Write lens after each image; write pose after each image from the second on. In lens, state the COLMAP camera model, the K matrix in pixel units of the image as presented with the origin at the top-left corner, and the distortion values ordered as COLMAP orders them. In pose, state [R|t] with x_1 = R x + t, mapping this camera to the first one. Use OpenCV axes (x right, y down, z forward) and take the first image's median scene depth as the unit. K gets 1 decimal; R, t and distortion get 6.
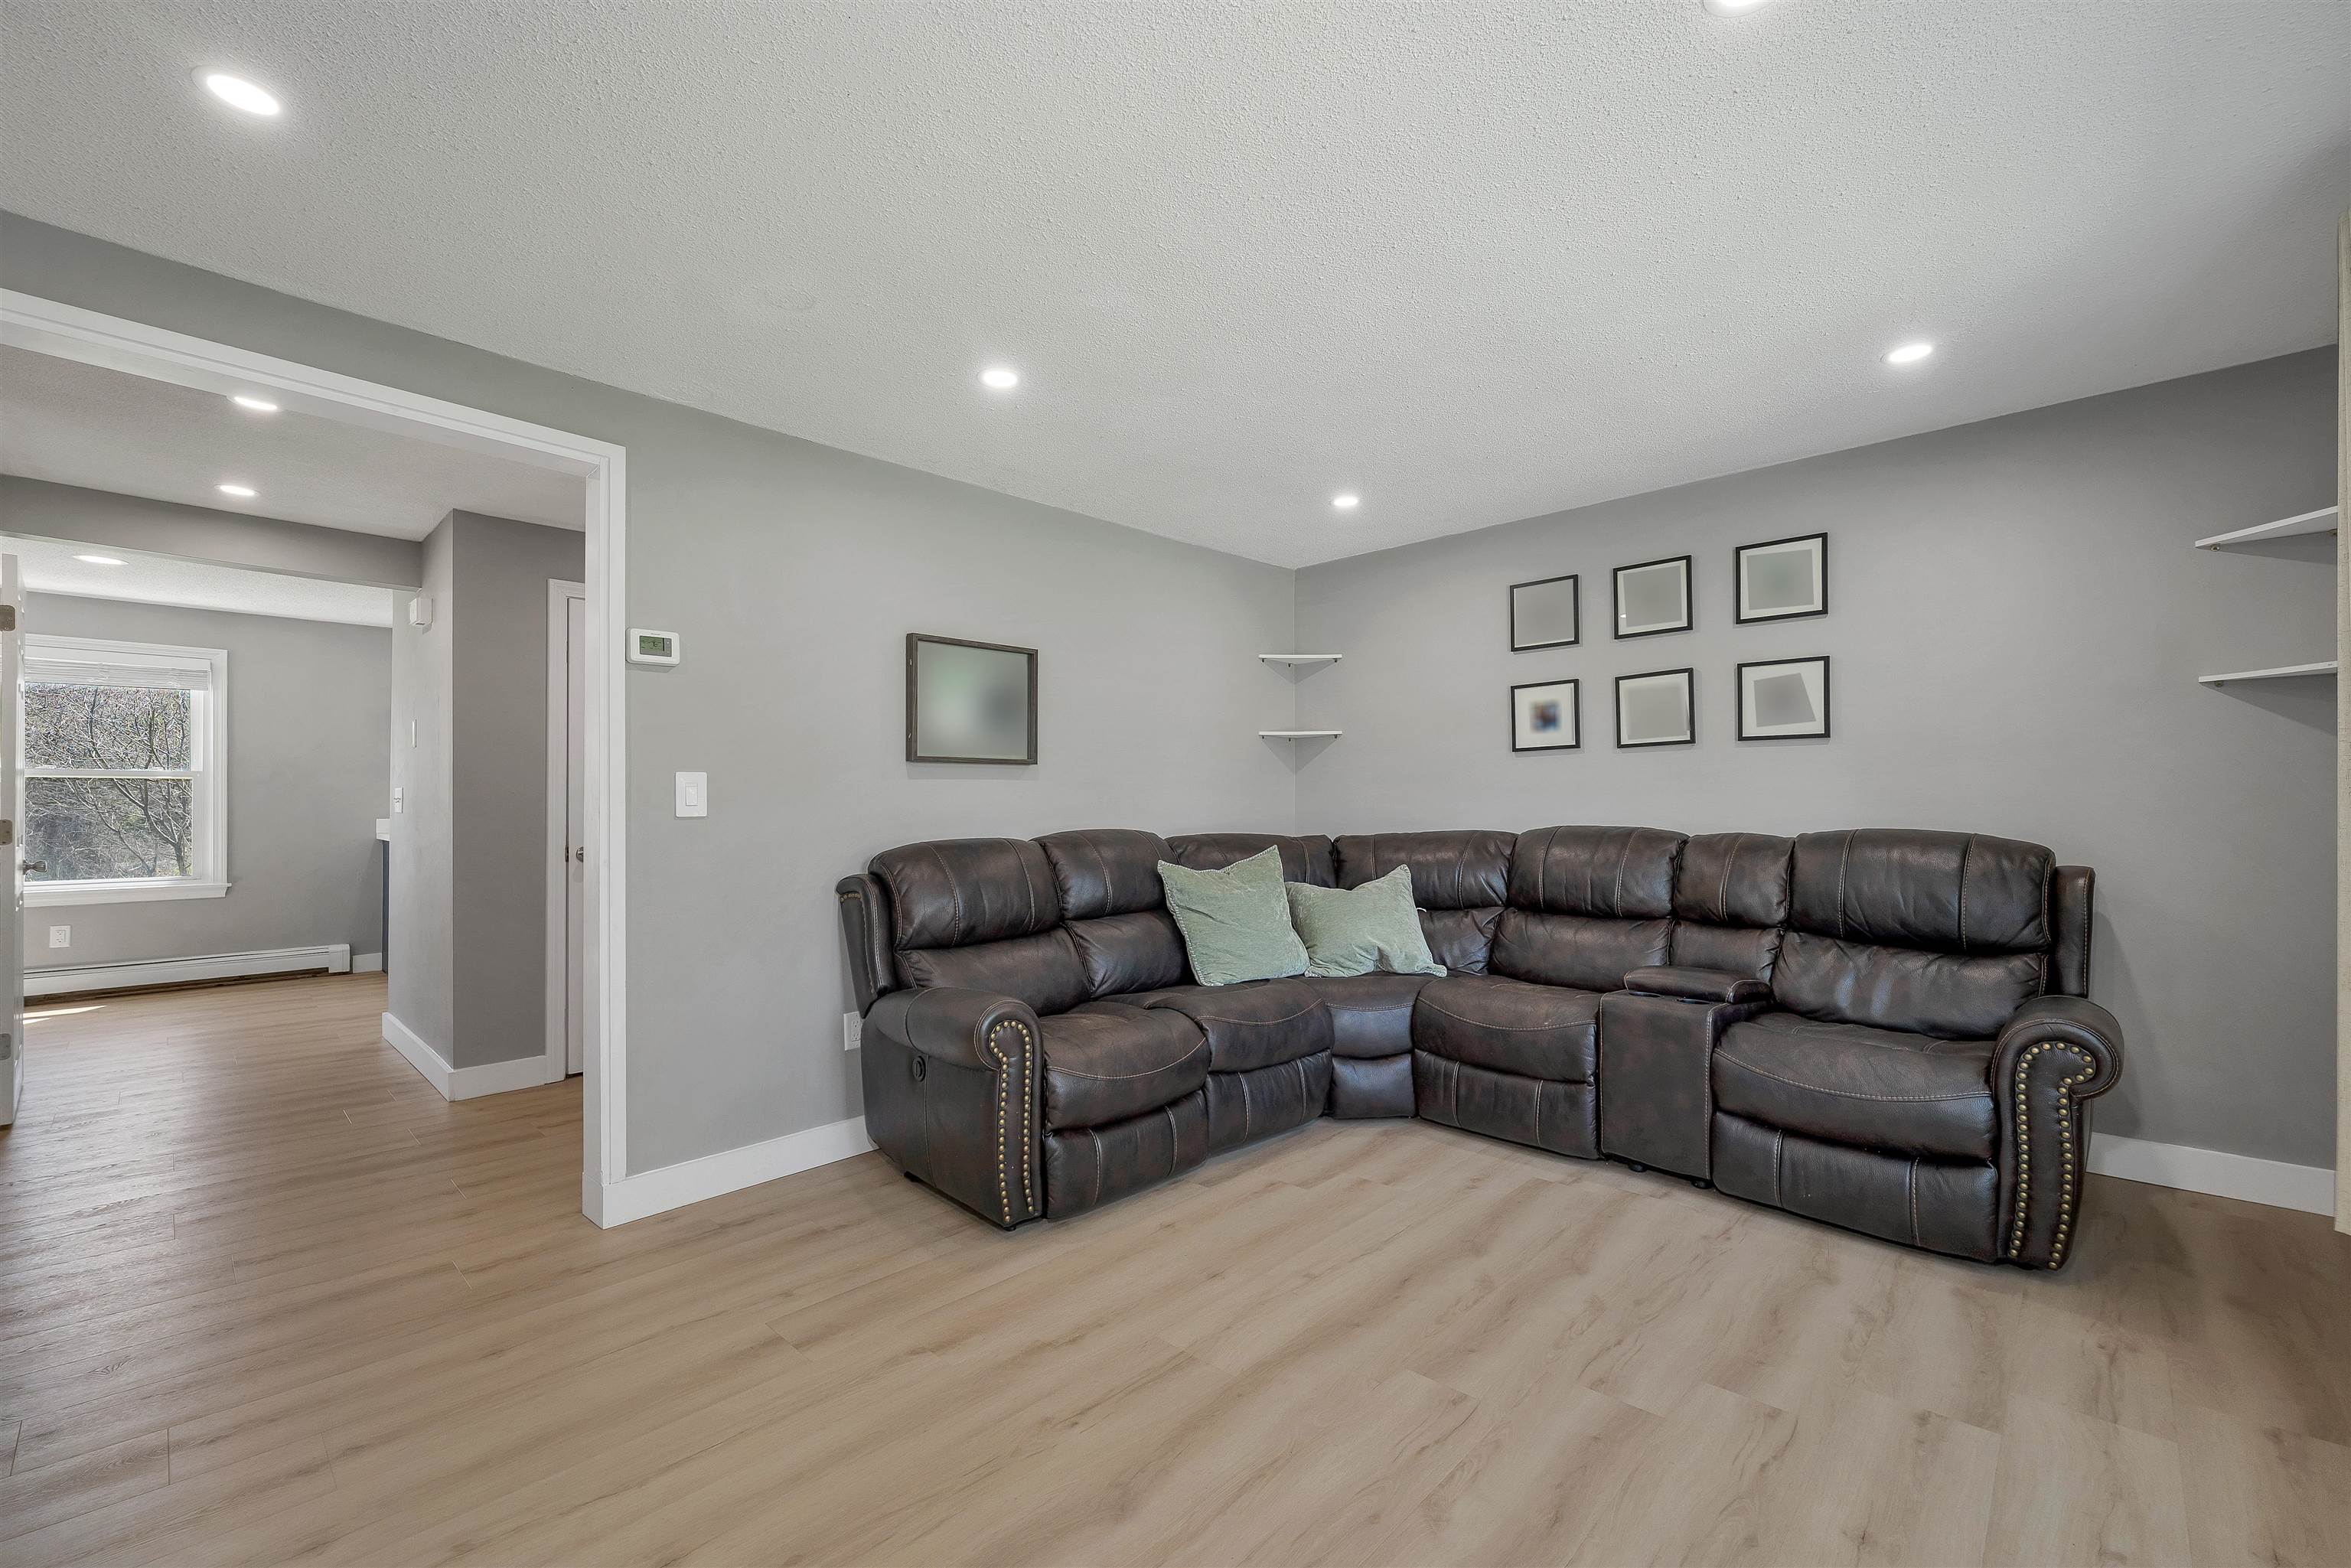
lens RADIAL K [[952.6, 0, 1178.7], [0, 952.6, 793.8], [0, 0, 1]] dist [-0.001672, -0.000507]
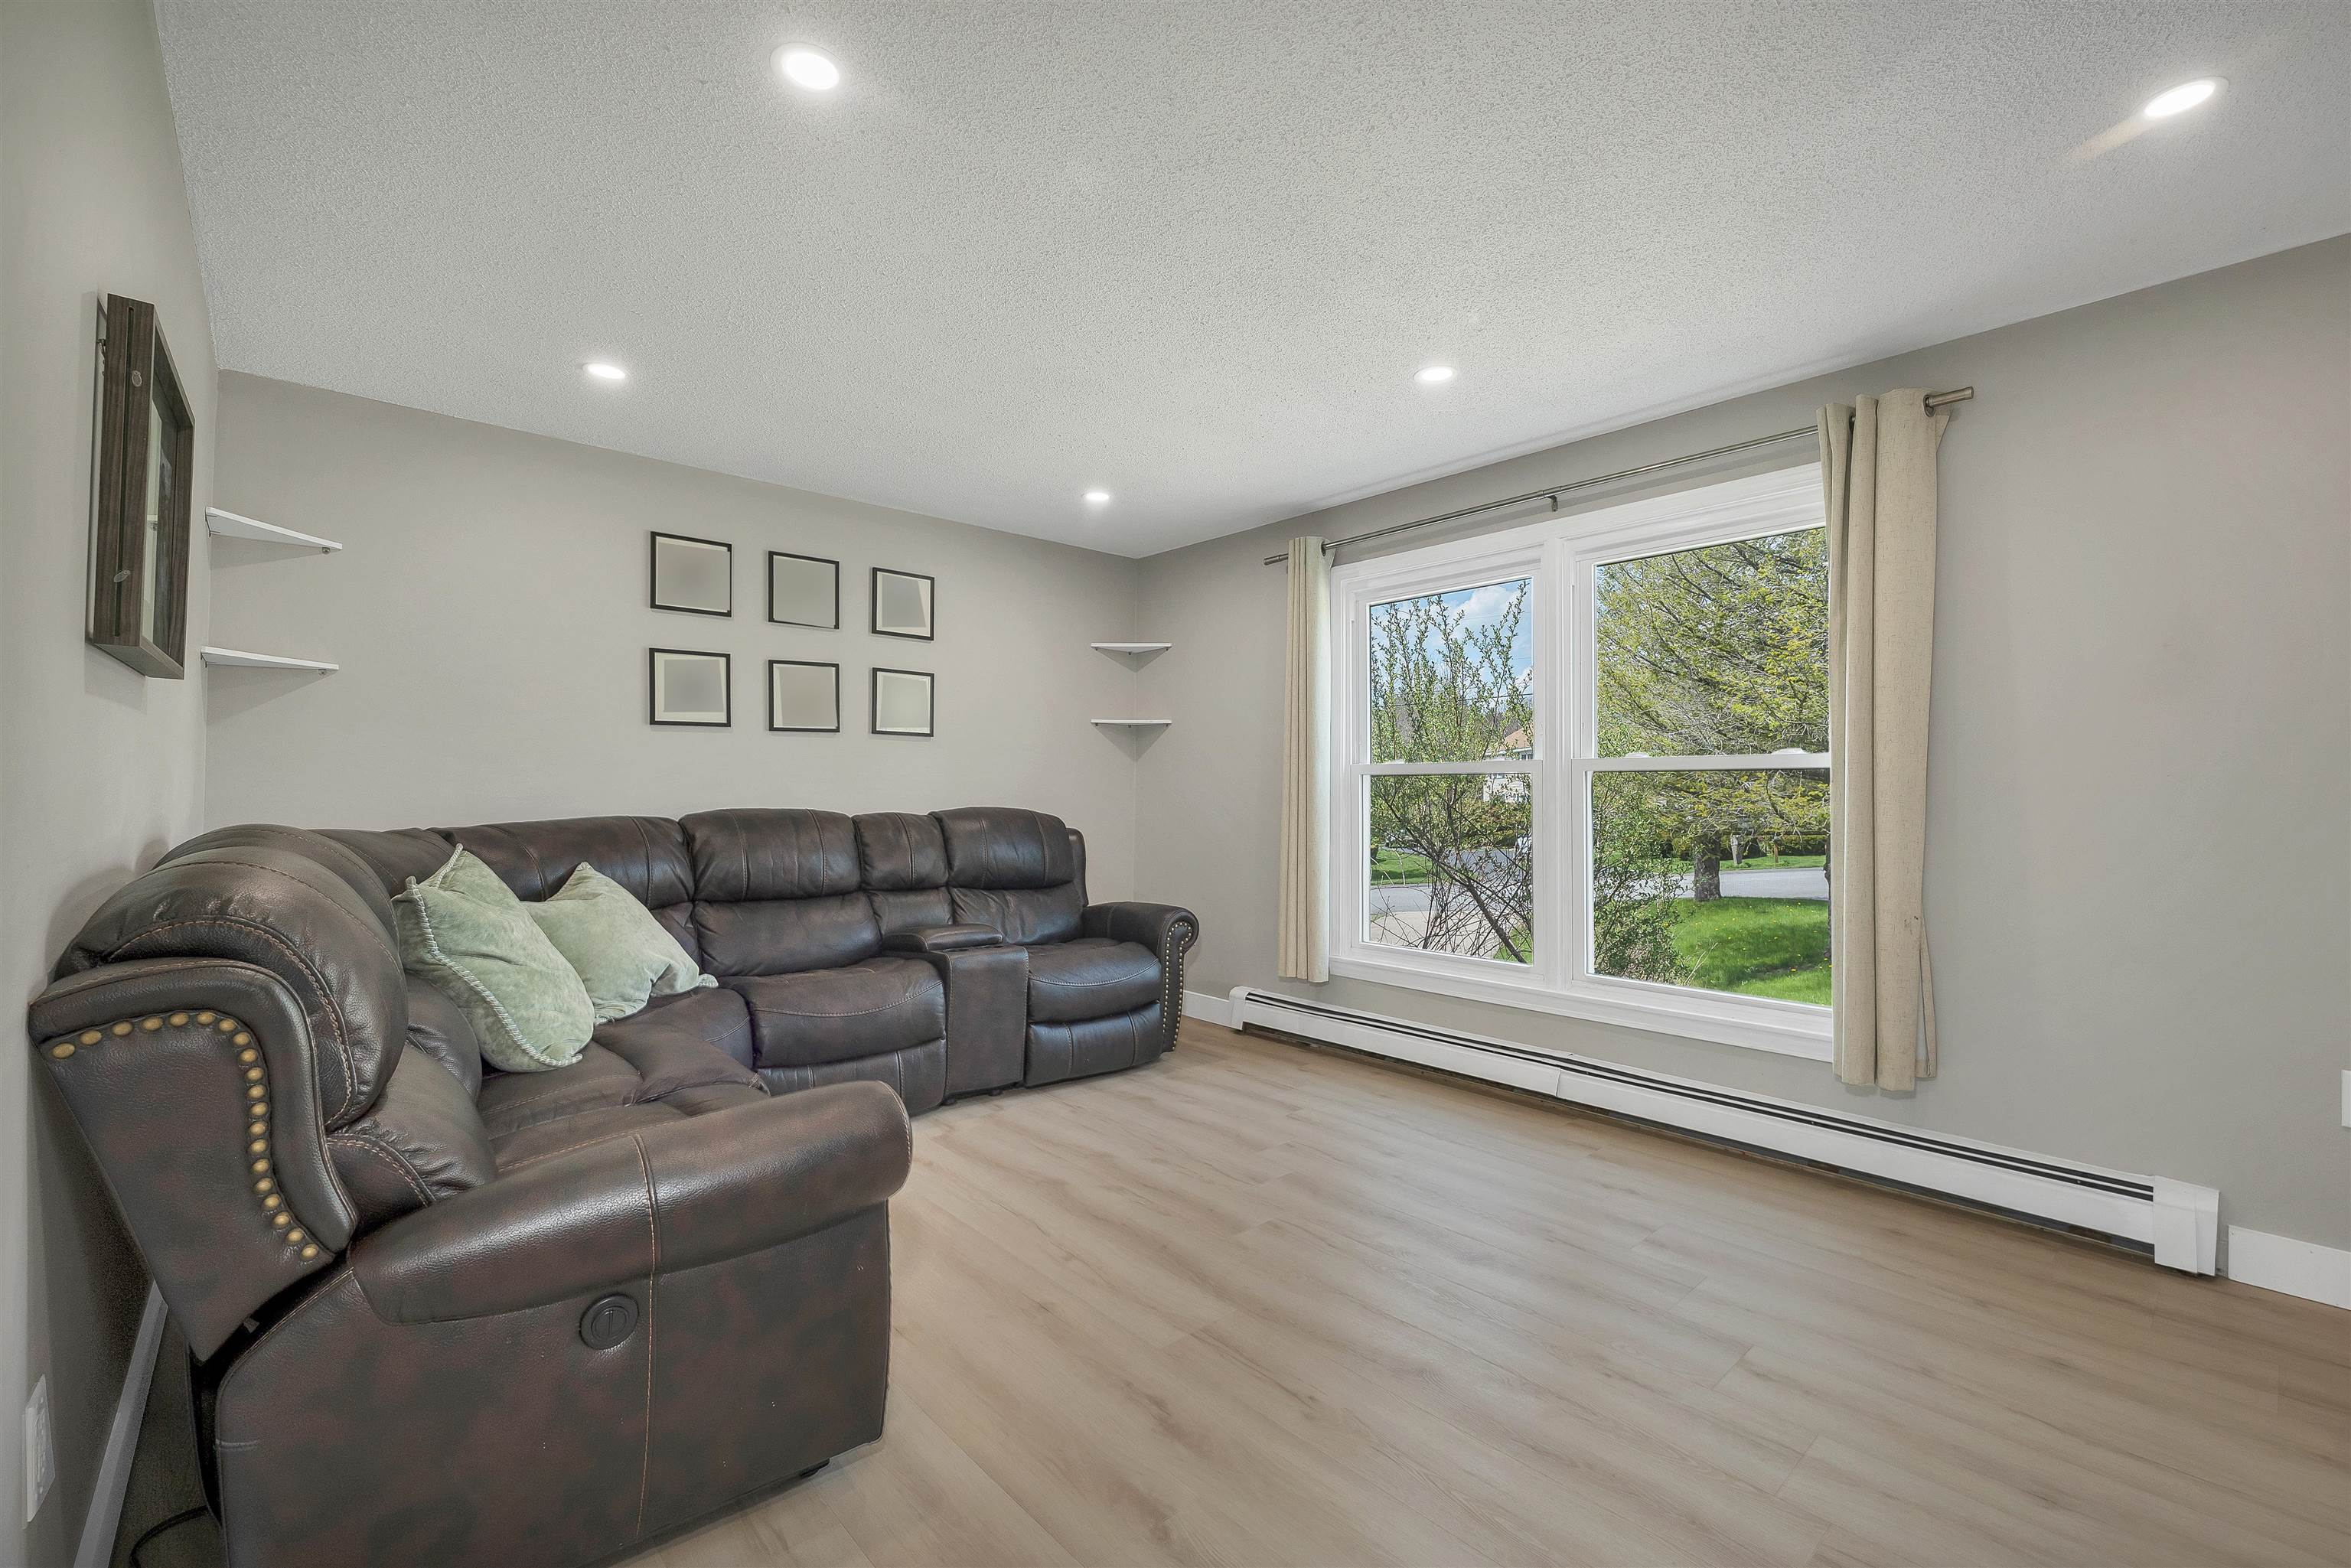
lens RADIAL K [[981.5, 0, 1175.5], [0, 981.5, 784.0], [0, 0, 1]] dist [0.003688, 0.000354]
pose [[0.093414, 0.011029, 0.995566, -0.751677], [-0.021329, 0.999731, -0.009074, 0.011910], [-0.995399, -0.020387, 0.093624, 0.677911]]
